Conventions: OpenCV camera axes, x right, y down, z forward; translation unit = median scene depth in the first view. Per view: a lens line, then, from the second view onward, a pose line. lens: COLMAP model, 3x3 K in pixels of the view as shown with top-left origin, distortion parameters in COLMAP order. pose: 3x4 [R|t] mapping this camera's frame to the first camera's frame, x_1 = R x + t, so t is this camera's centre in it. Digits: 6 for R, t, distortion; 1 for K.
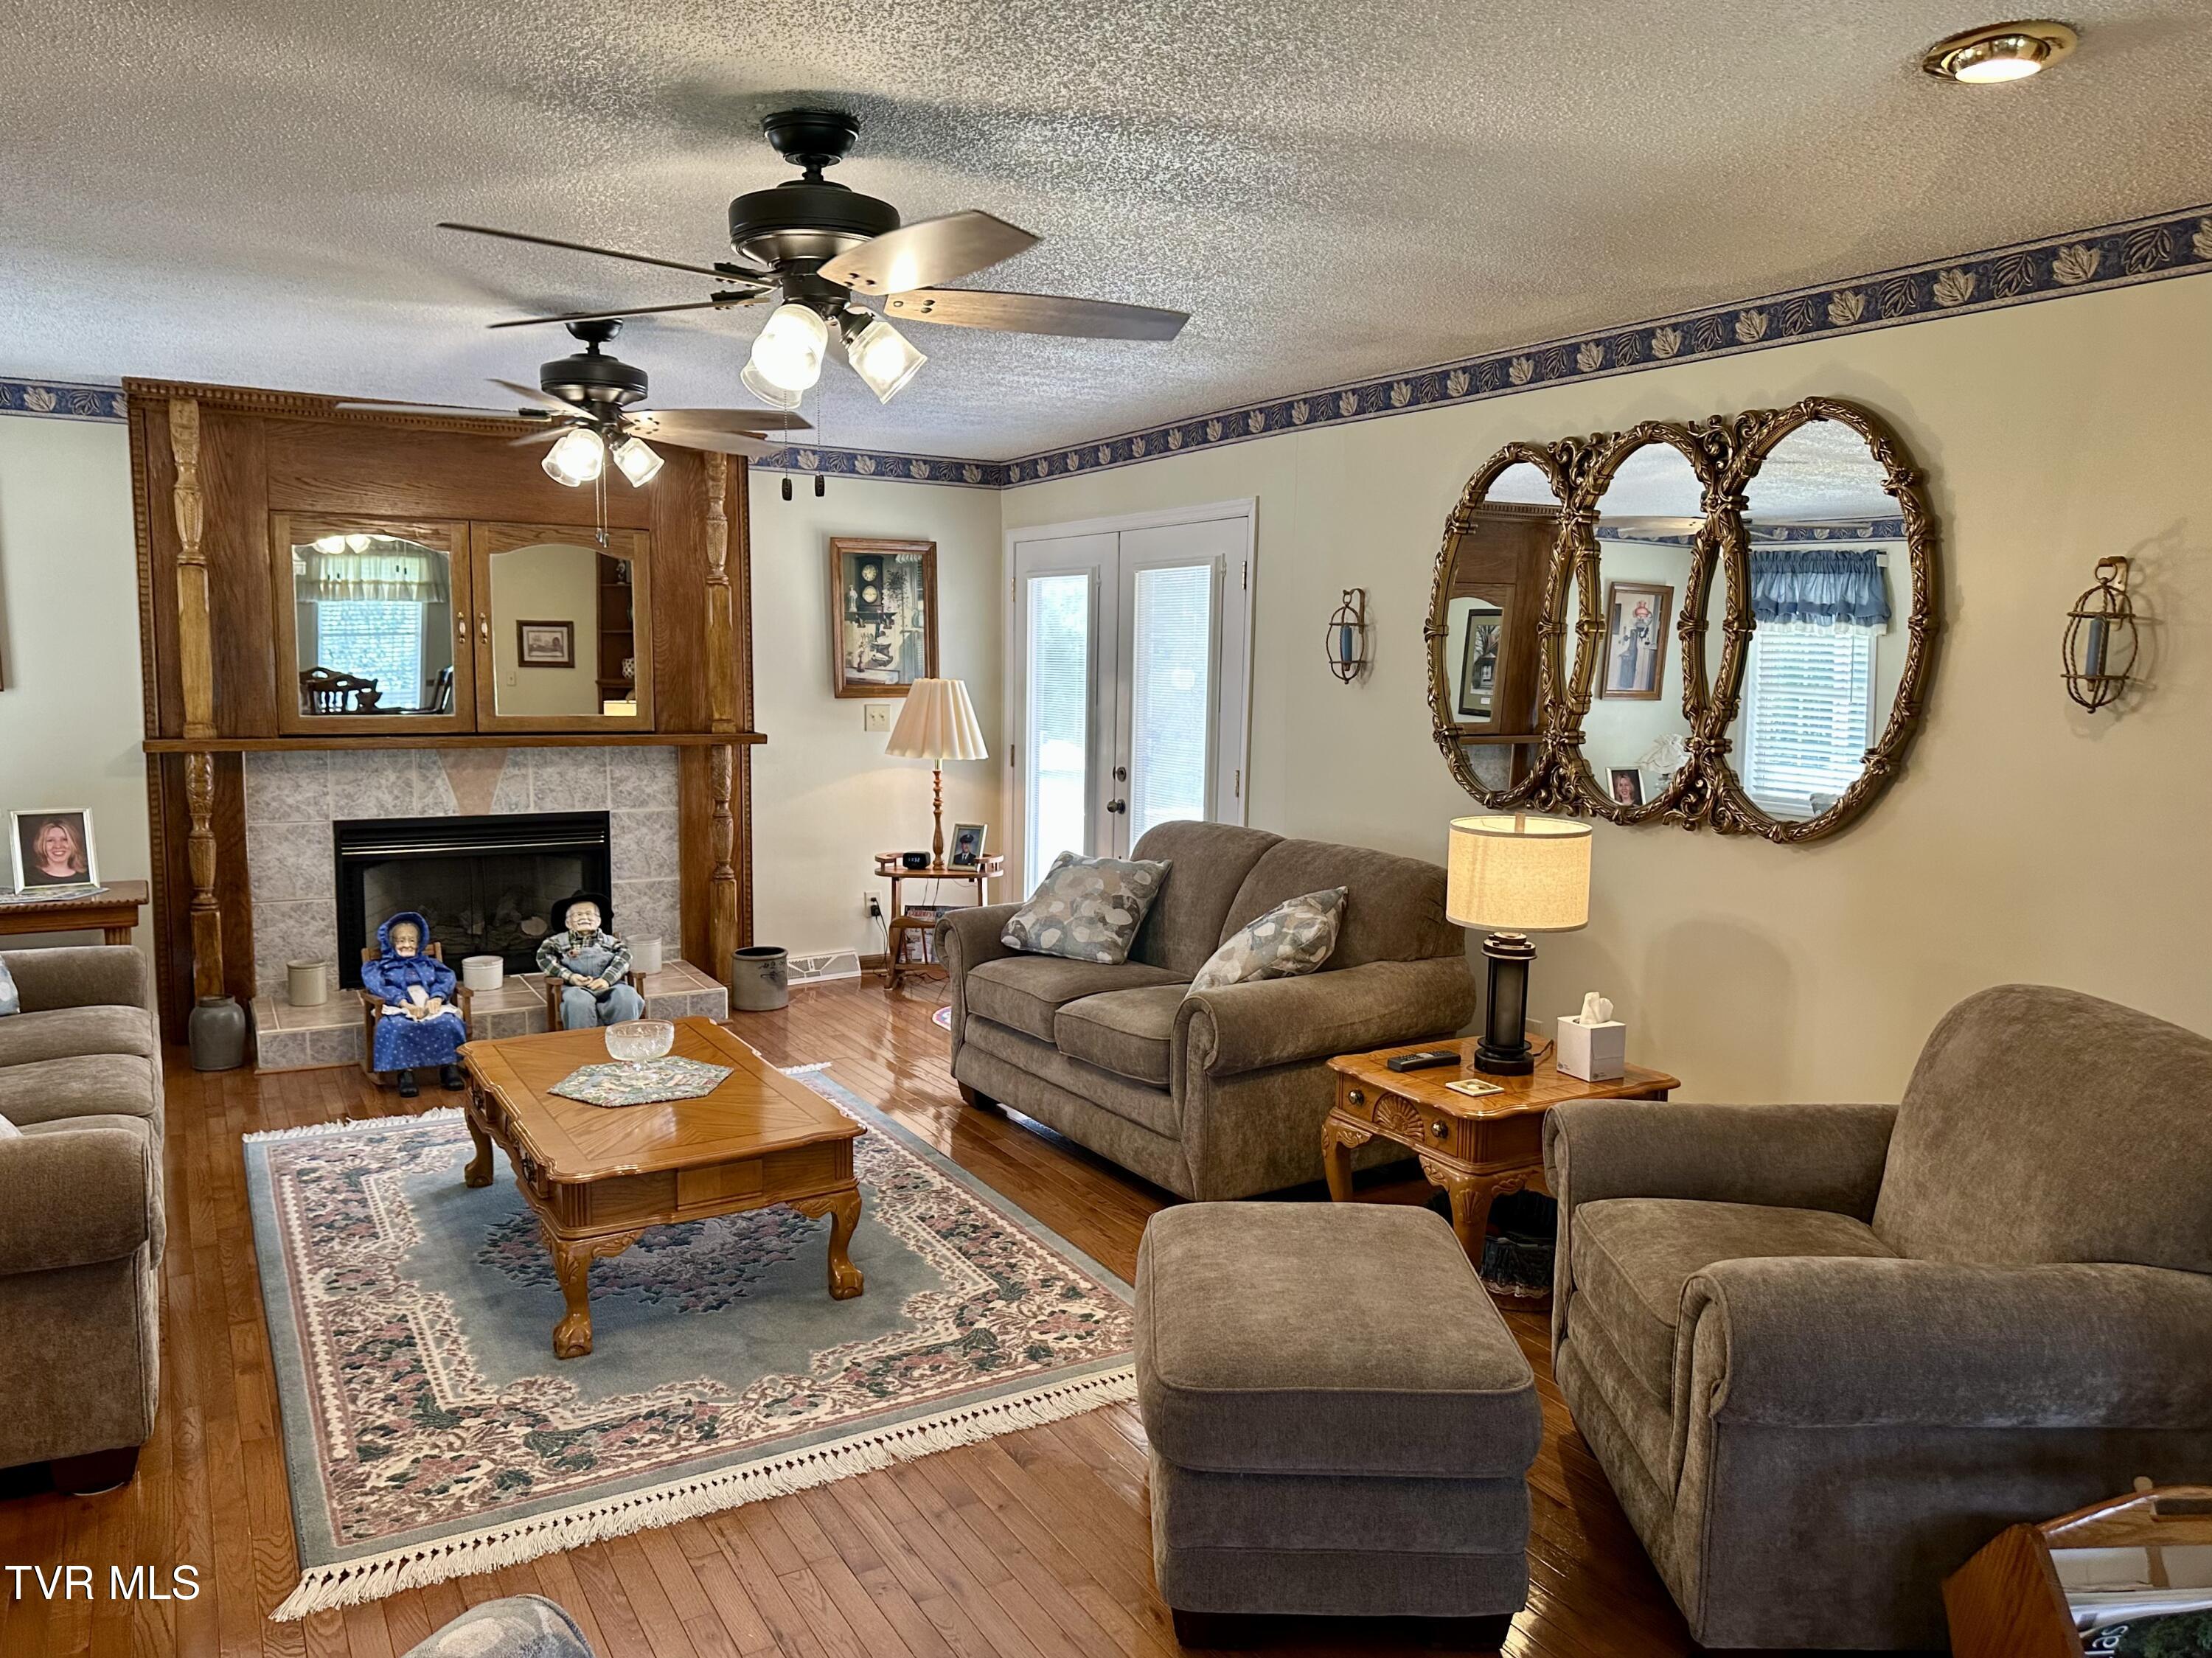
lens RADIAL K [[1589.9, 0, 1106.0], [0, 1589.9, 829.0], [0, 0, 1]] dist [-0.004375, -0.001791]
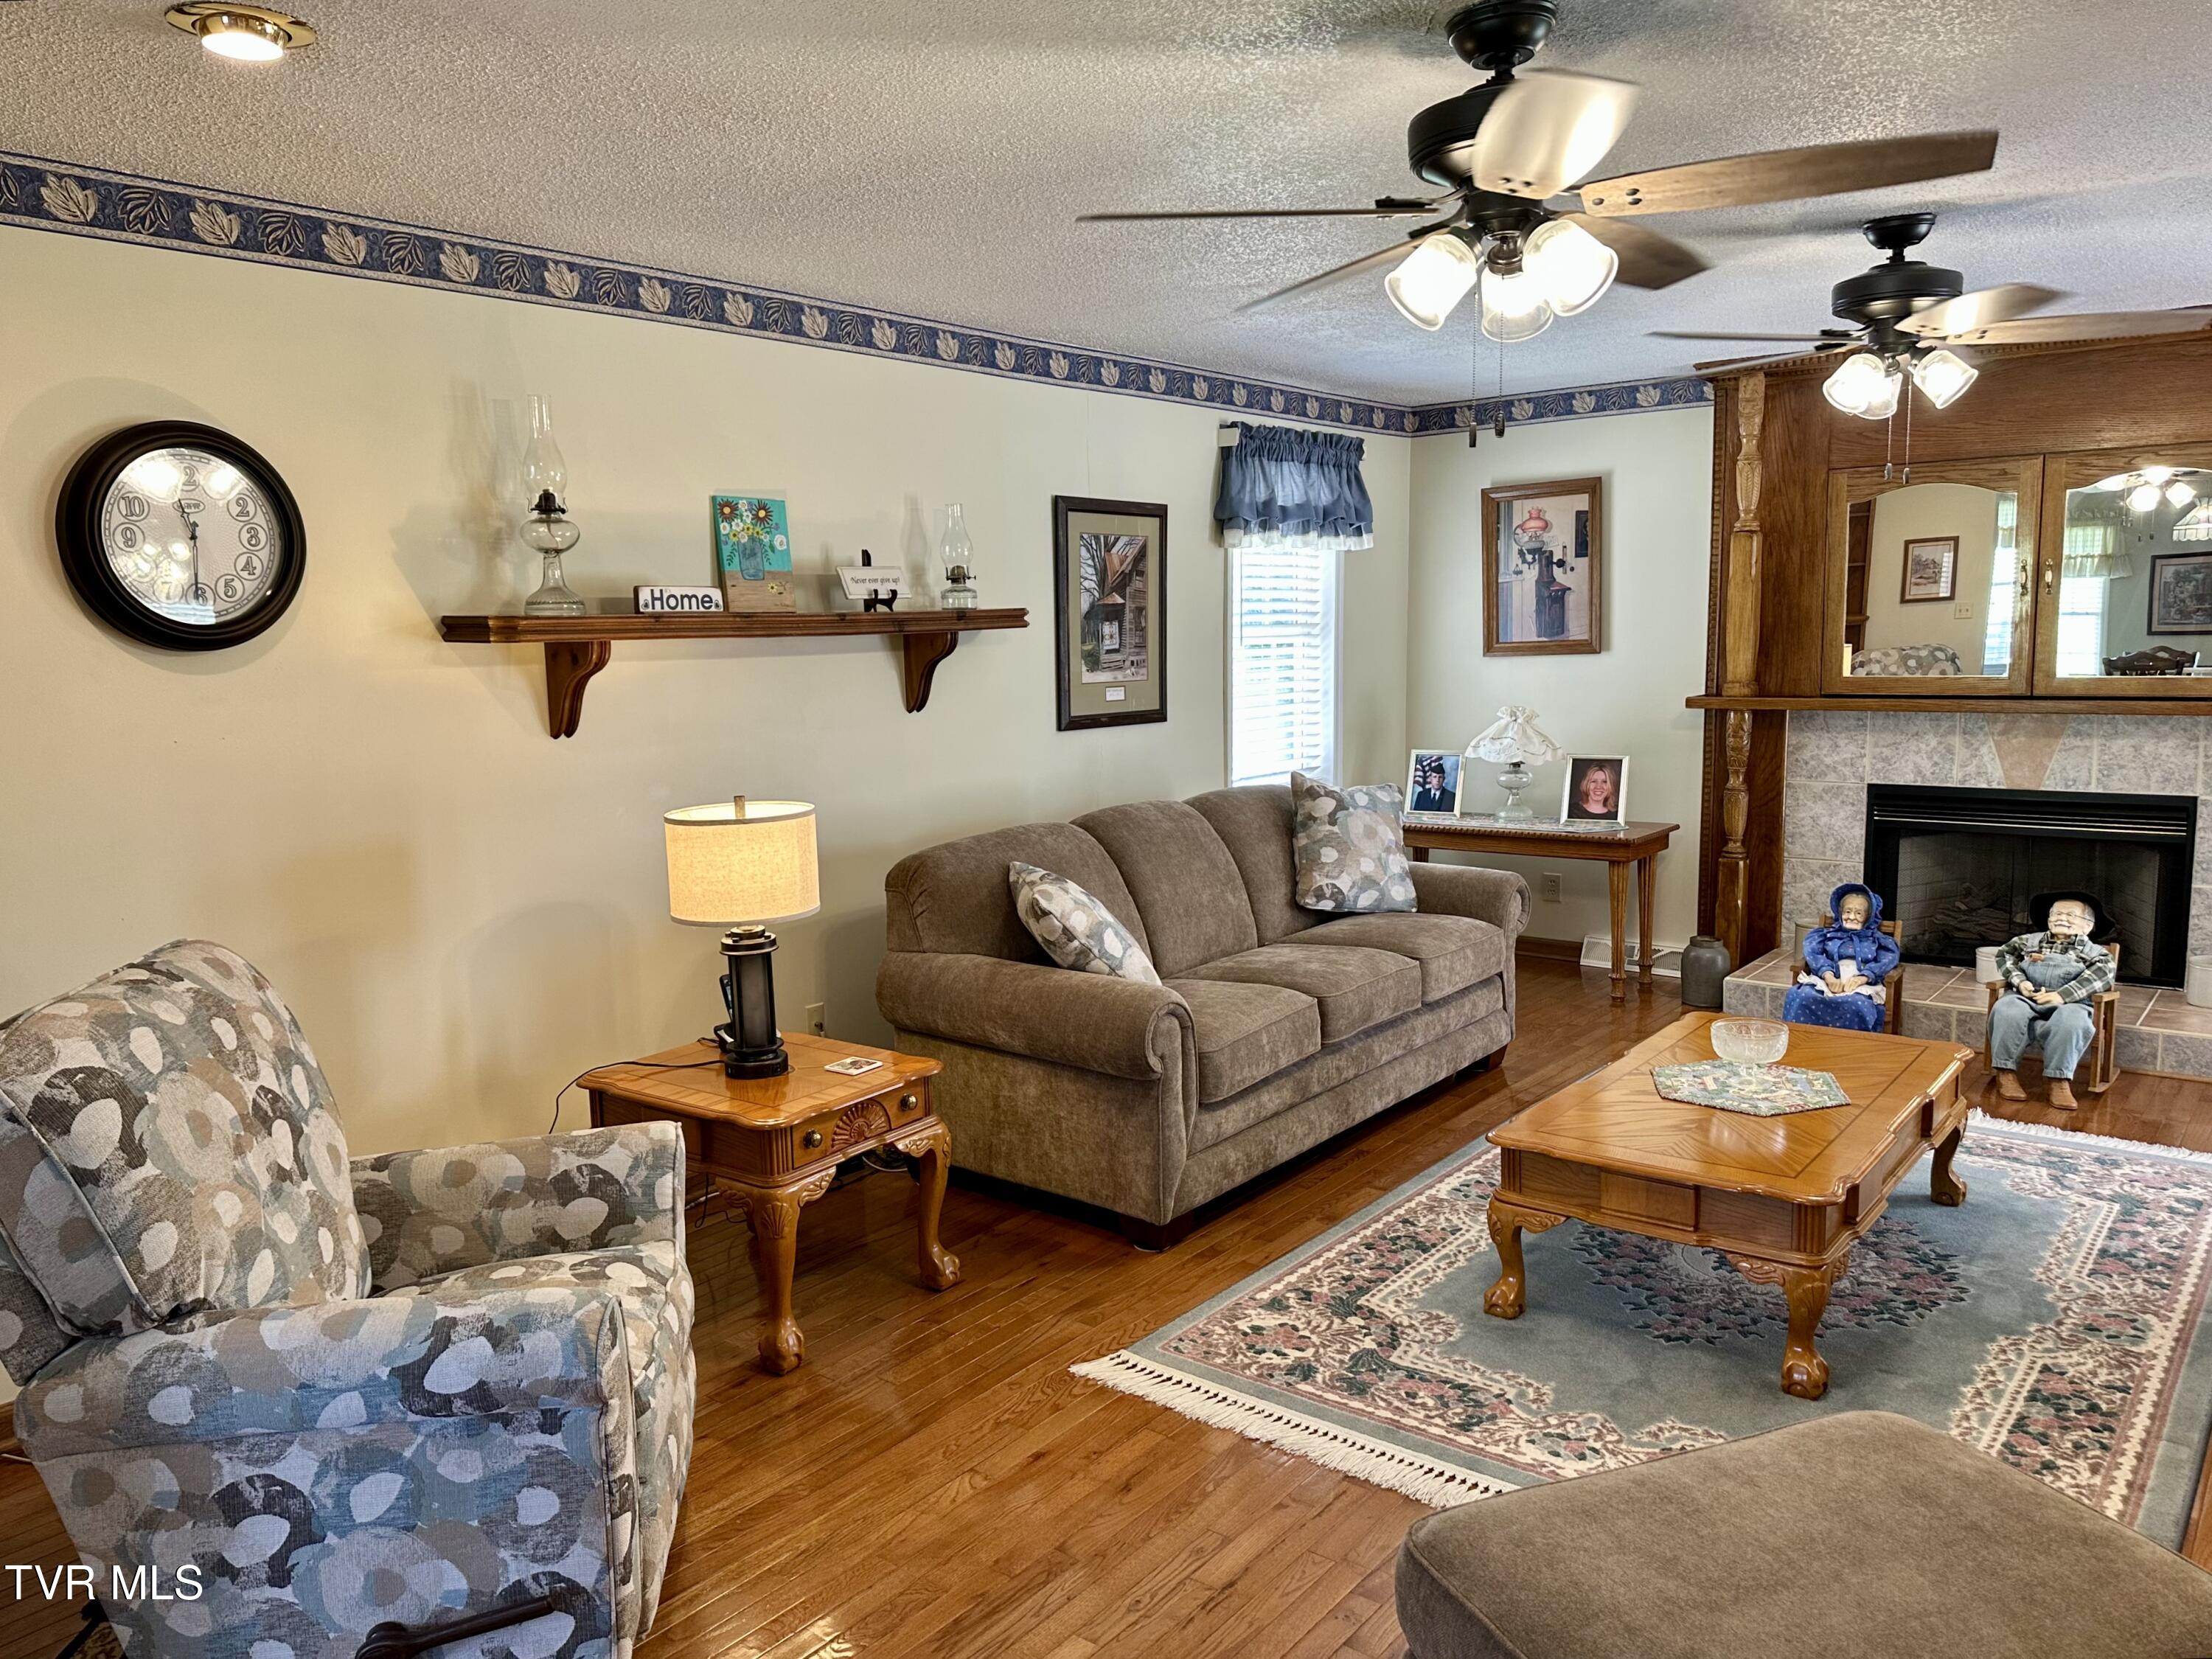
lens RADIAL K [[1585.0, 0, 1106.0], [0, 1585.0, 829.5], [0, 0, 1]] dist [0.063740, -0.039158]
pose [[0.356953, 0.097846, -0.928984, 0.285259], [-0.072421, 0.994404, 0.076910, -0.020593], [0.931311, 0.039825, 0.362042, 0.225012]]
